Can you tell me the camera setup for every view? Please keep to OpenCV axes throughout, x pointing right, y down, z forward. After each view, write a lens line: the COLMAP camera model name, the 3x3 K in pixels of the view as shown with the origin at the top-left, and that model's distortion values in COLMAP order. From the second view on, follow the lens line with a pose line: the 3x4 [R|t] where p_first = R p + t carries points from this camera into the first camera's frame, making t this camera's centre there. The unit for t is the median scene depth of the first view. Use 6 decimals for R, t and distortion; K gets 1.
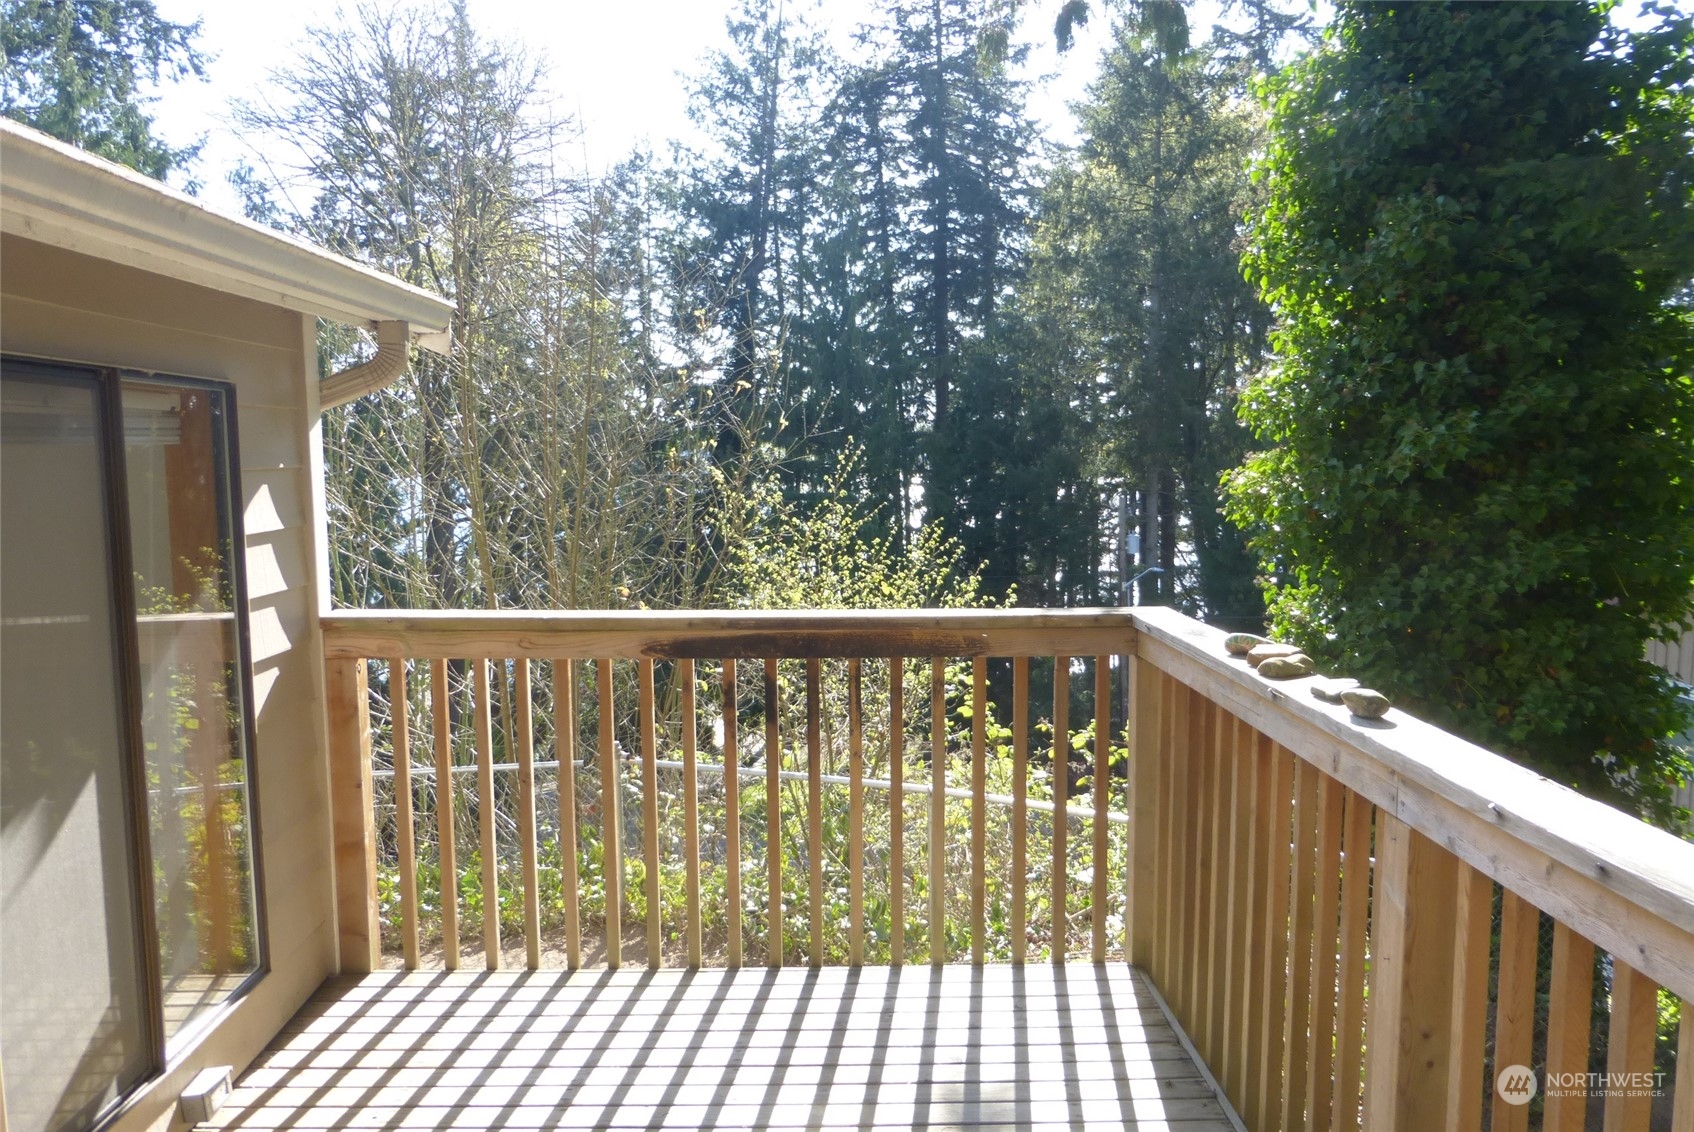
lens RADIAL K [[1216.8, 0, 846.7], [0, 1216.8, 572.9], [0, 0, 1]] dist [-0.001993, 0.001221]
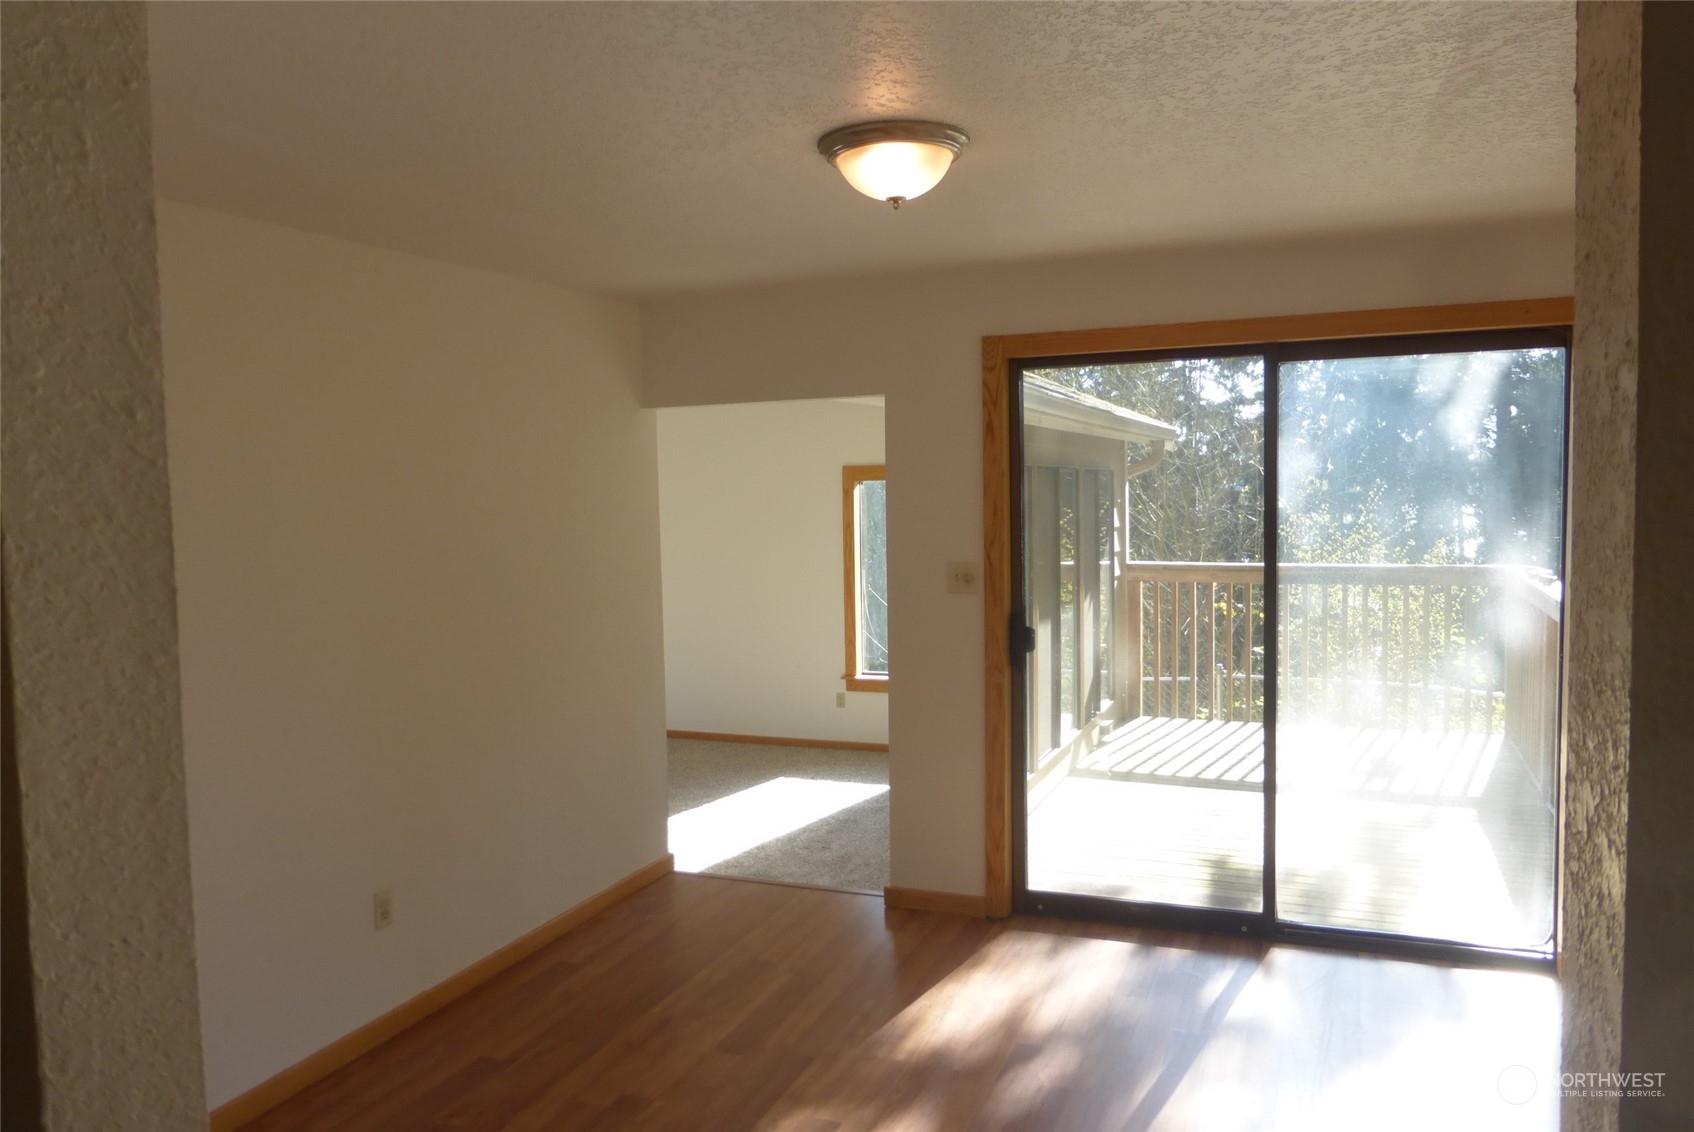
lens RADIAL K [[1216.8, 0, 842.7], [0, 1216.8, 566.7], [0, 0, 1]] dist [-0.001993, 0.001221]
pose [[0.909743, 0.014772, -0.414909, 0.053445], [-0.027503, 0.999316, -0.024727, 0.113265], [0.414260, 0.033906, 0.909527, -1.375032]]
